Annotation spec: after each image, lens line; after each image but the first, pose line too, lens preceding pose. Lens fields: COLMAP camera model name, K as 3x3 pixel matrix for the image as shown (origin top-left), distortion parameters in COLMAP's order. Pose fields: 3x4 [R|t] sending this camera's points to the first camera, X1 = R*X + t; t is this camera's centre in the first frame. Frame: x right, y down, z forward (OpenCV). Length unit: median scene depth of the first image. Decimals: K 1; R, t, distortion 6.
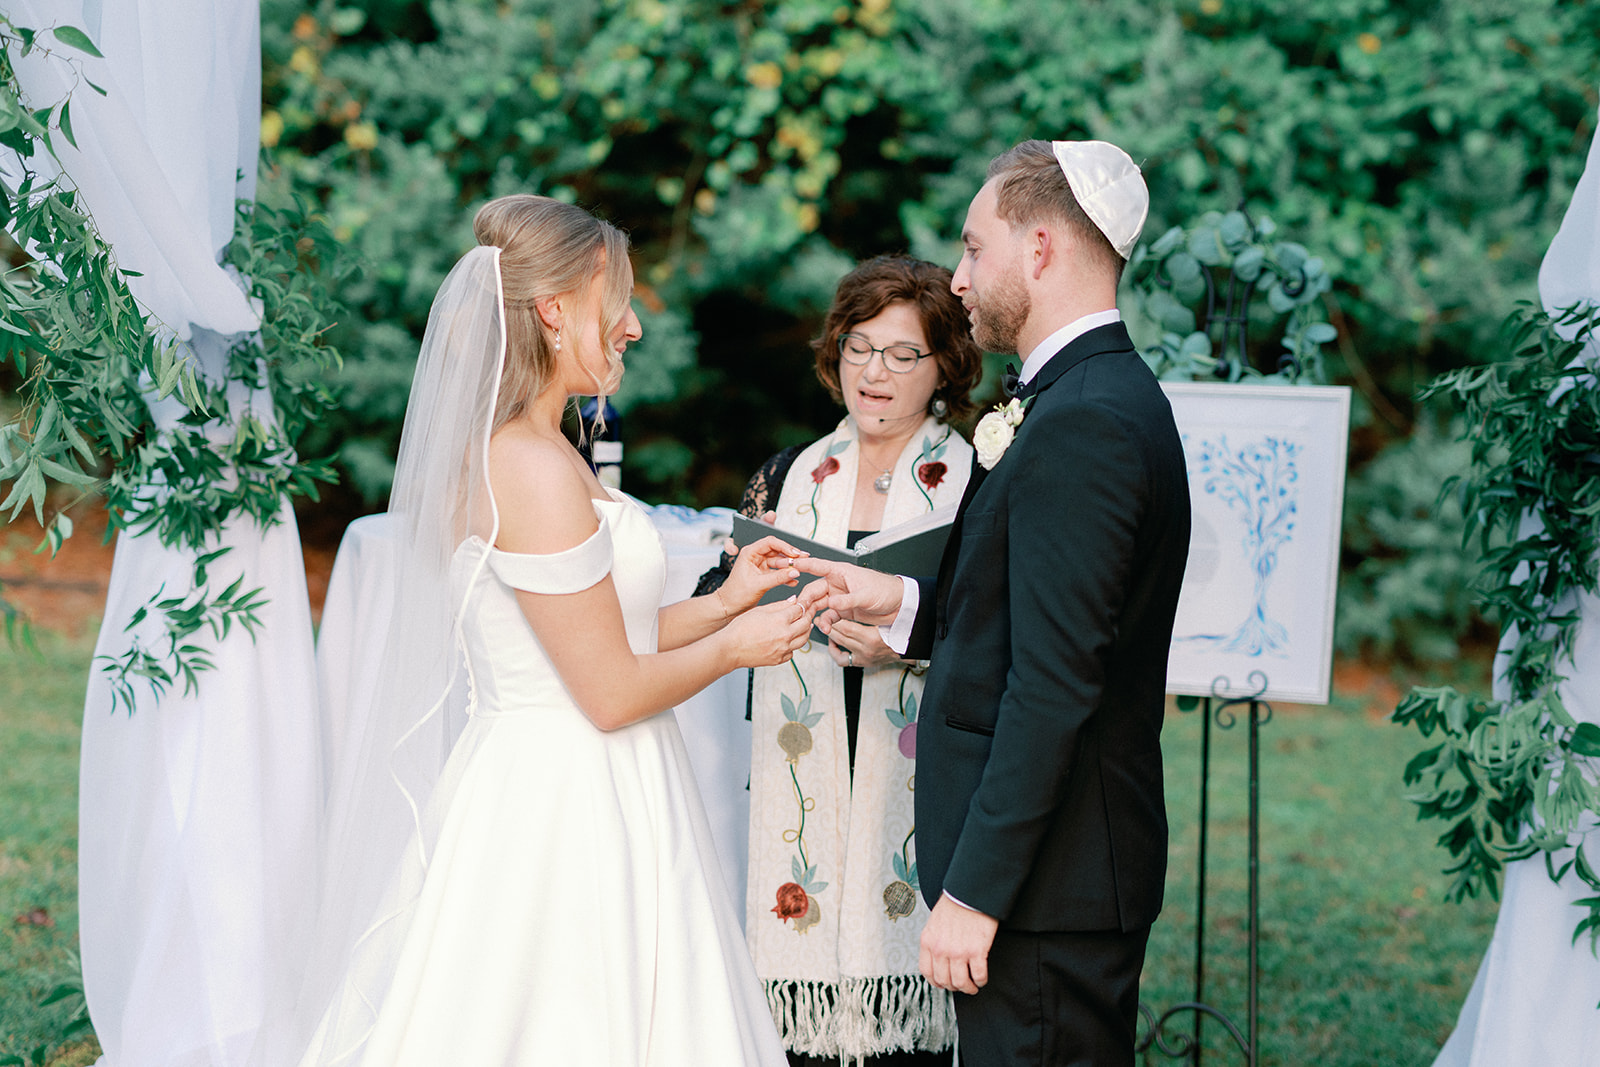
lens RADIAL K [[3360.5, 0, 904.0], [0, 3360.5, 440.9], [0, 0, 1]] dist [0.051857, -0.421825]
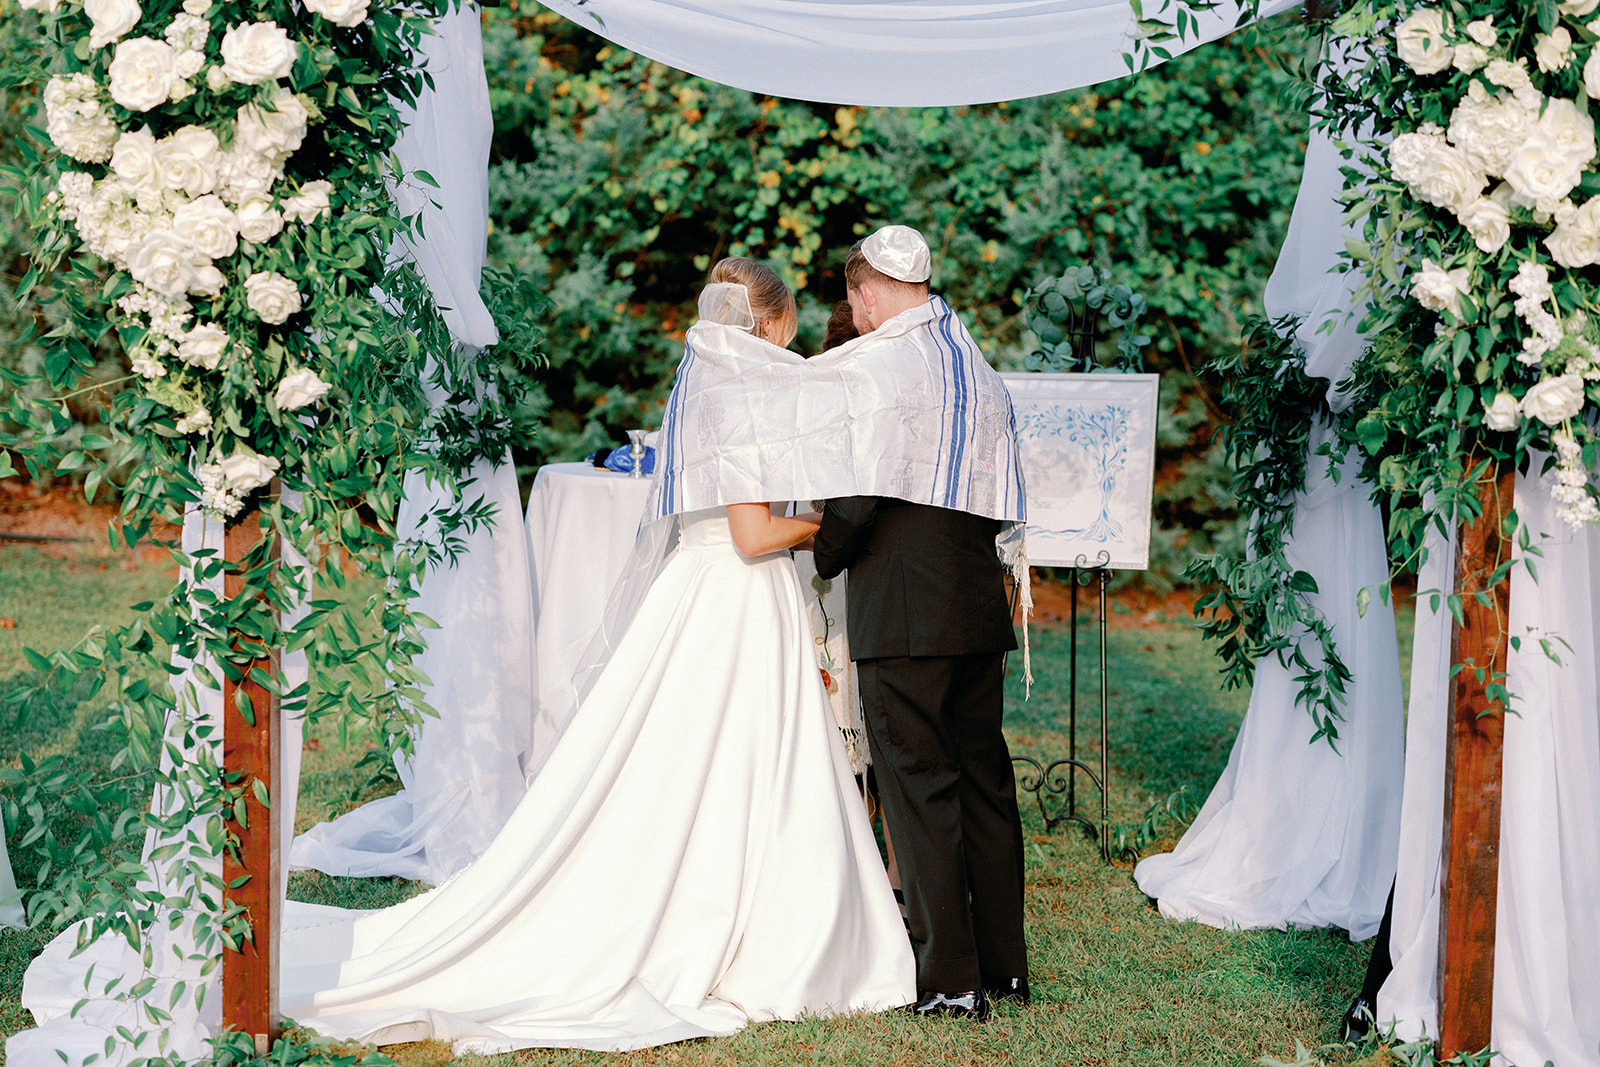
lens RADIAL K [[2869.9, 0, 800.5], [0, 2869.9, 482.2], [0, 0, 1]] dist [-0.004405, -0.045599]
pose [[0.999655, -0.016390, -0.020502, -0.006178], [0.016415, 0.999865, 0.001064, 0.018039], [0.020482, -0.001400, 0.999789, -0.210698]]
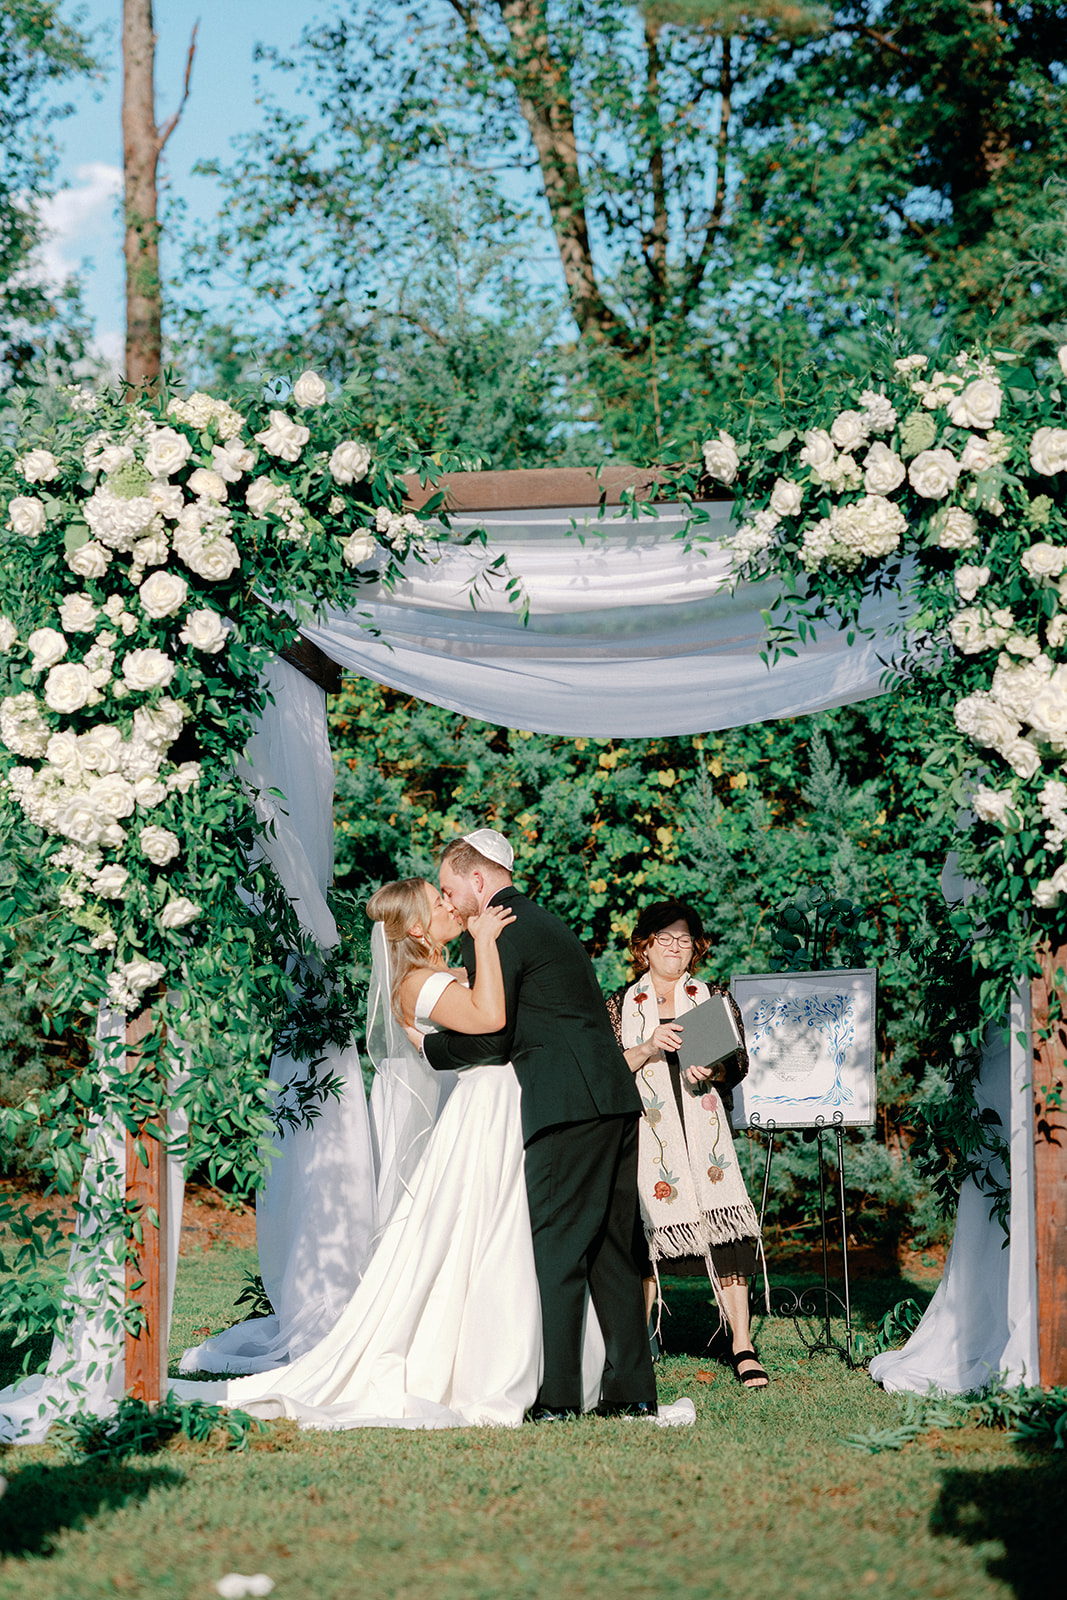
lens RADIAL K [[2869.9, 0, 533.5], [0, 2869.9, 800.0], [0, 0, 1]] dist [-0.004405, -0.045599]
pose [[0.995530, -0.056680, -0.075551, 0.036650], [0.042420, 0.983022, -0.178519, 0.102652], [0.084387, 0.174516, 0.981032, -0.394250]]
